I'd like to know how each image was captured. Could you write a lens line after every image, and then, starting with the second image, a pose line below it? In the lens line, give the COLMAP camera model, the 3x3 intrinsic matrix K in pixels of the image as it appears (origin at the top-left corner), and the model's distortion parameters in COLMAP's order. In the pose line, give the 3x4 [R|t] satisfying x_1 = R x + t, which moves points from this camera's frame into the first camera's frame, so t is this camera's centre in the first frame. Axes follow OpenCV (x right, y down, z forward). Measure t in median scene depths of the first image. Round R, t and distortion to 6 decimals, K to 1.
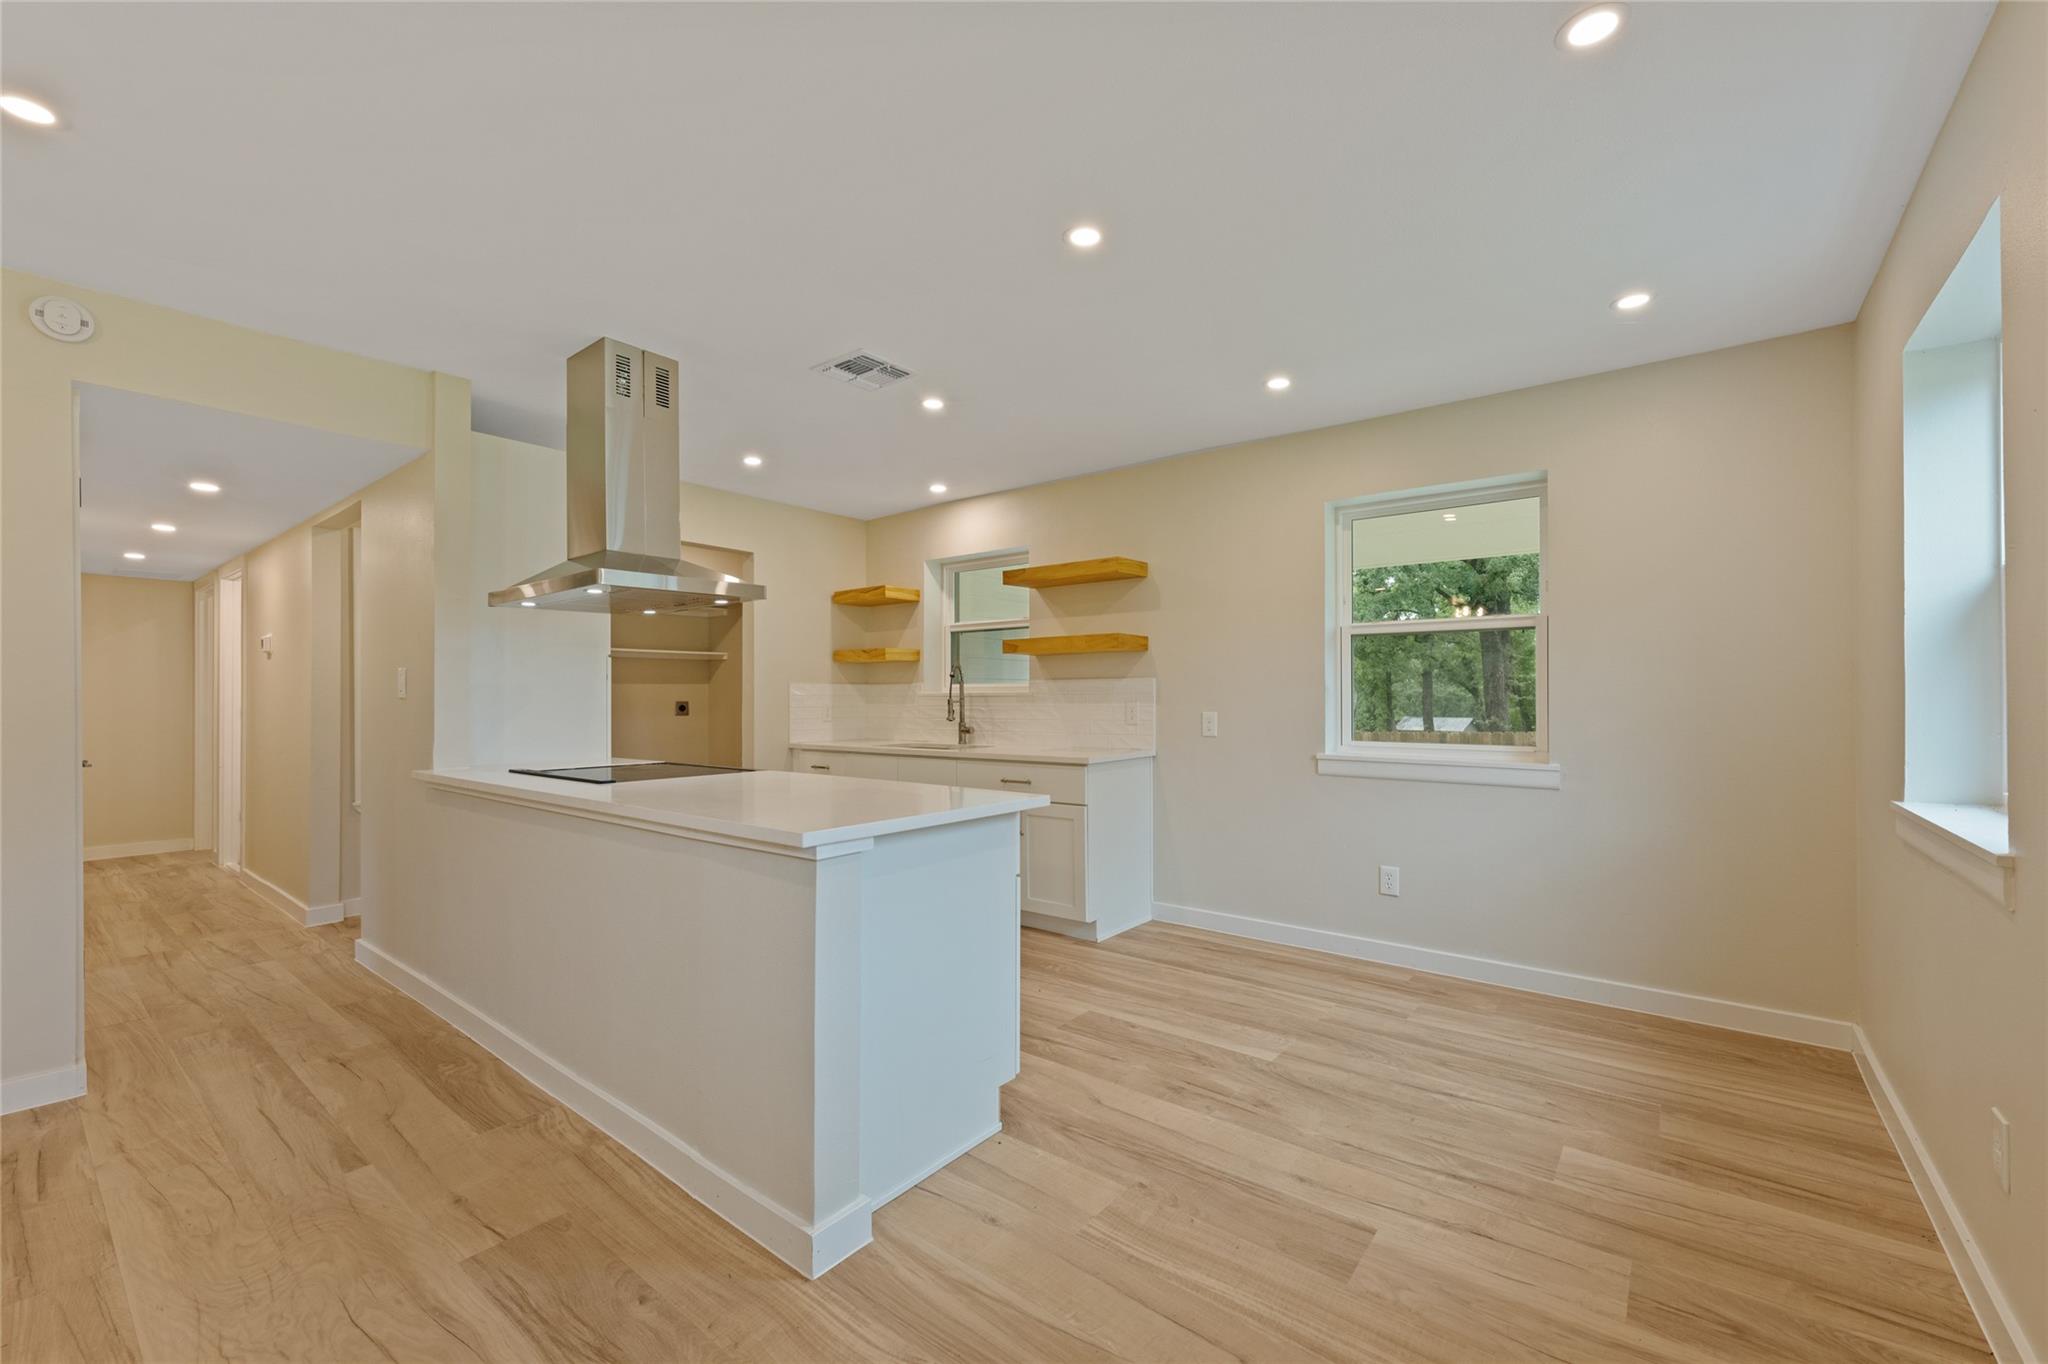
lens RADIAL K [[822.2, 0, 1038.3], [0, 822.2, 693.2], [0, 0, 1]] dist [-0.008656, -0.000133]
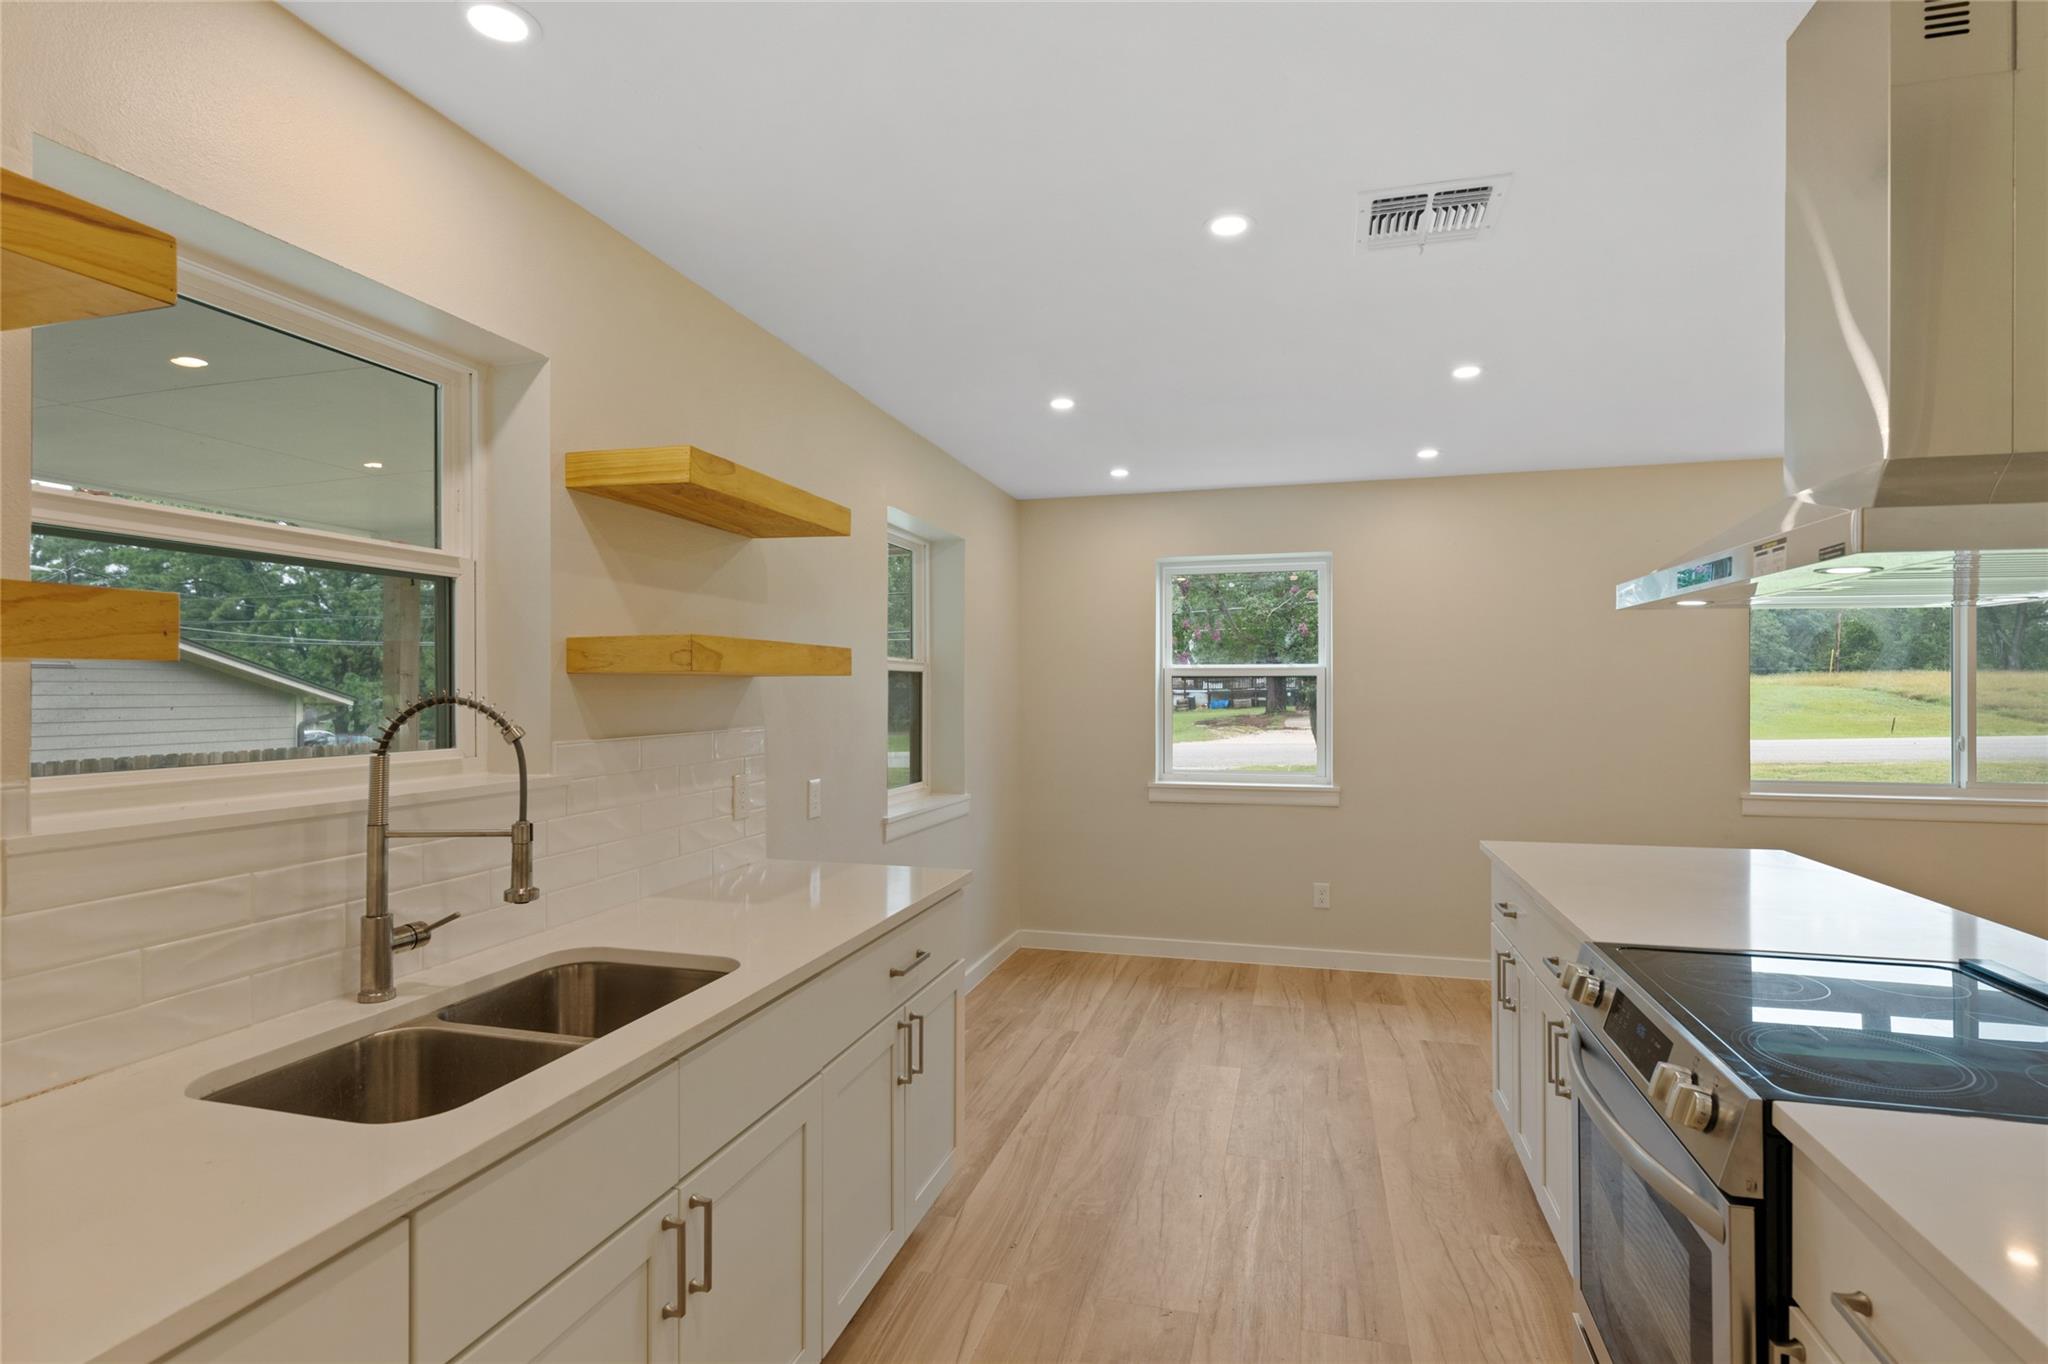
lens RADIAL K [[1001.3, 0, 1024.5], [0, 1001.3, 684.1], [0, 0, 1]] dist [-0.000768, -0.003484]
pose [[-0.372923, 0.005594, 0.927845, -0.703181], [-0.004834, 0.999957, -0.007971, -0.055115], [-0.927850, -0.007458, -0.372880, 1.419248]]
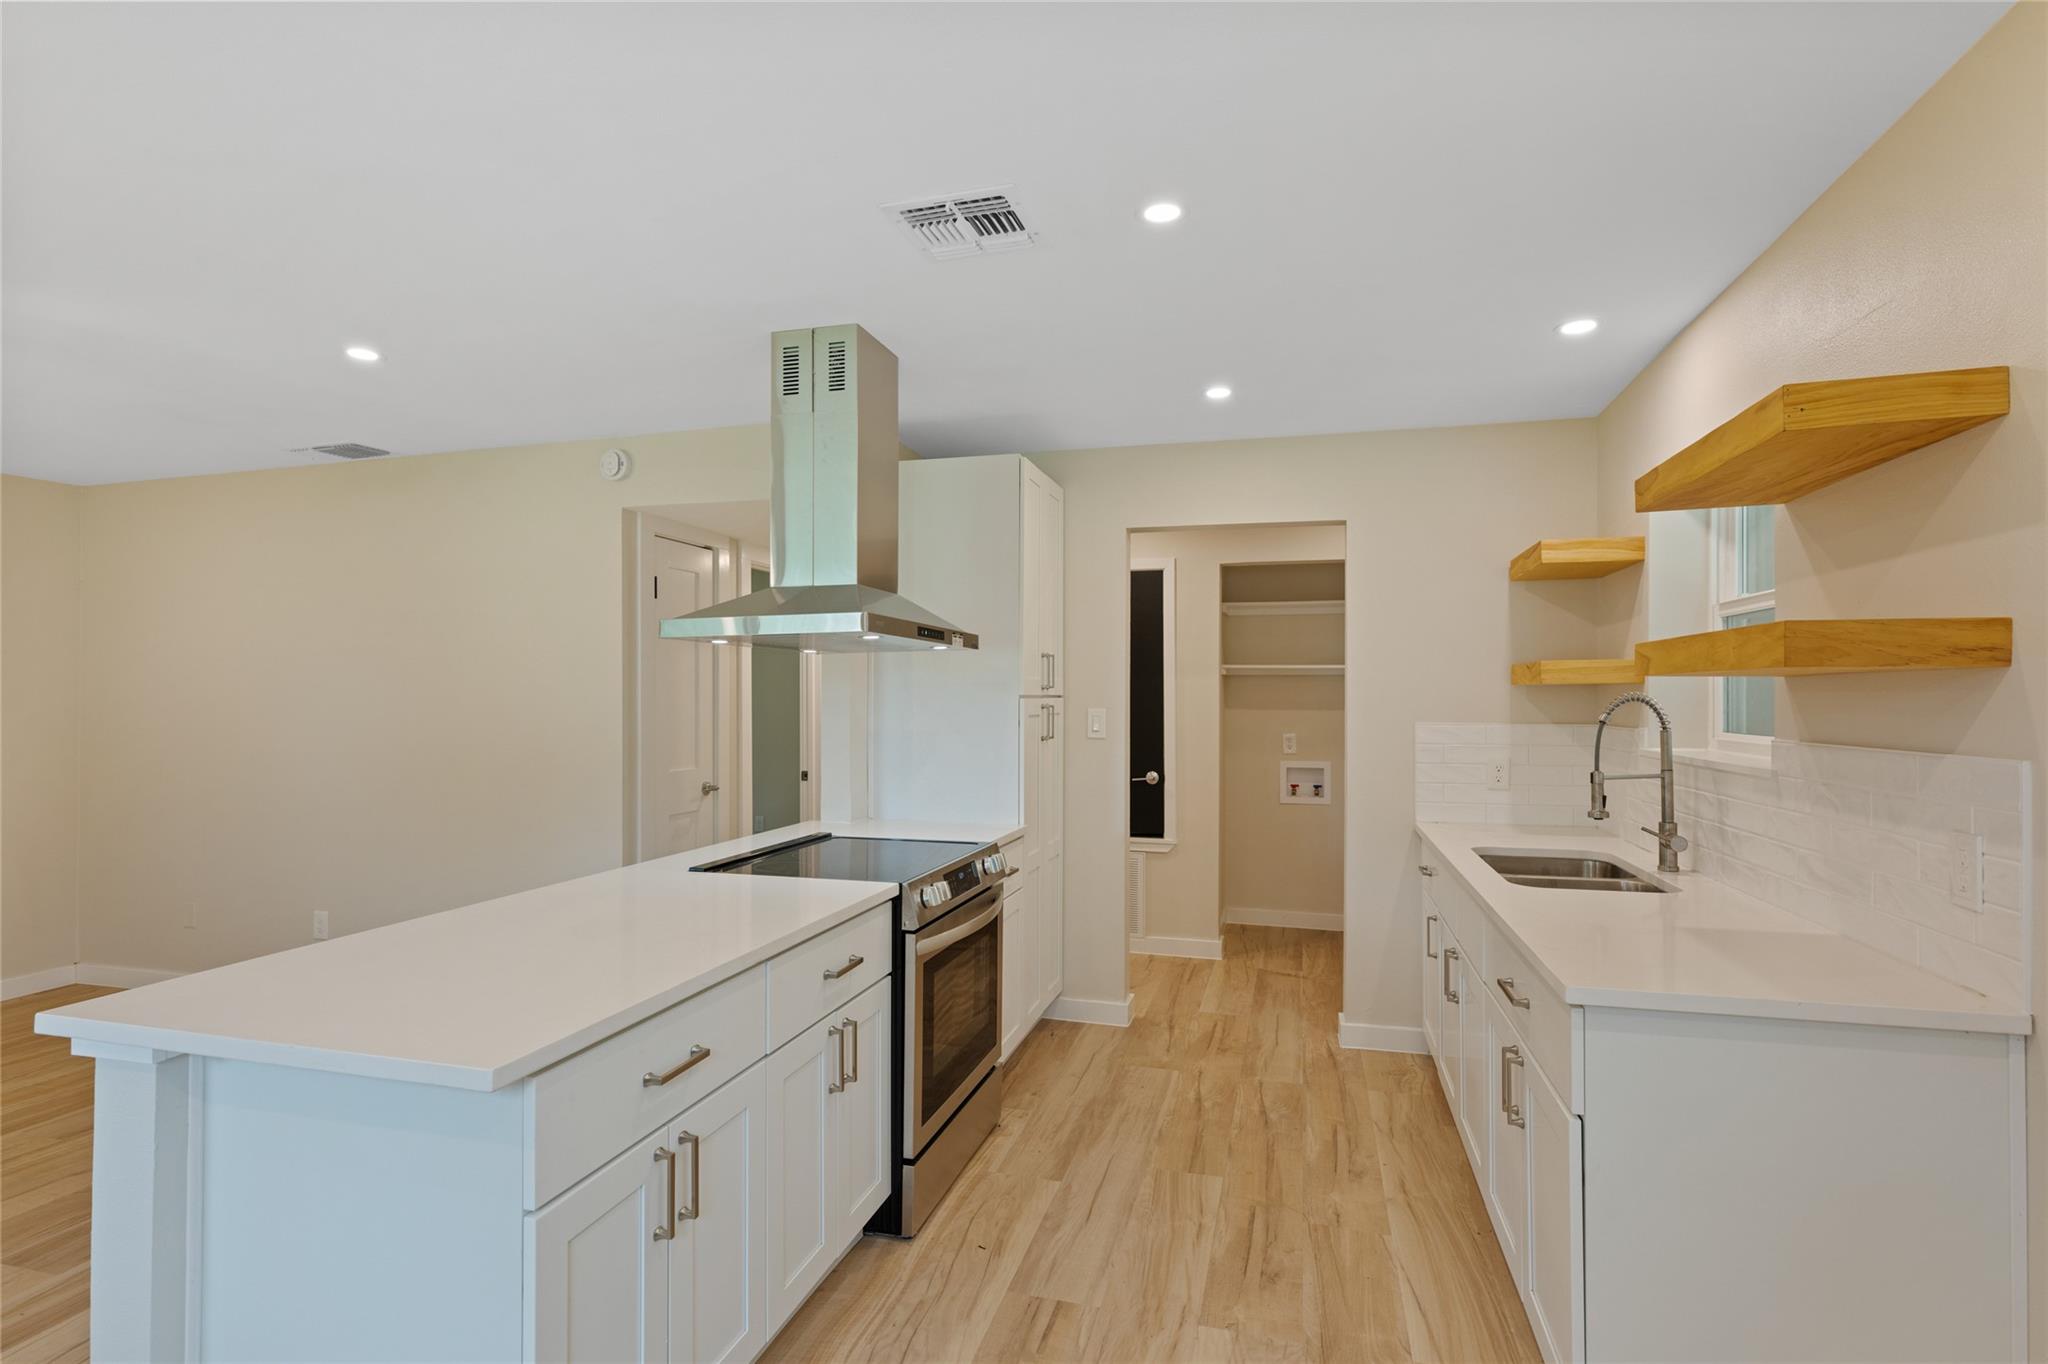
lens RADIAL K [[1001.3, 0, 1028.8], [0, 1001.3, 689.8], [0, 0, 1]] dist [-0.000768, -0.003484]
pose [[0.378228, -0.002174, -0.925710, 0.432070], [0.003959, 0.999992, -0.000731, -0.058569], [0.925704, -0.003389, 0.378234, 0.715569]]
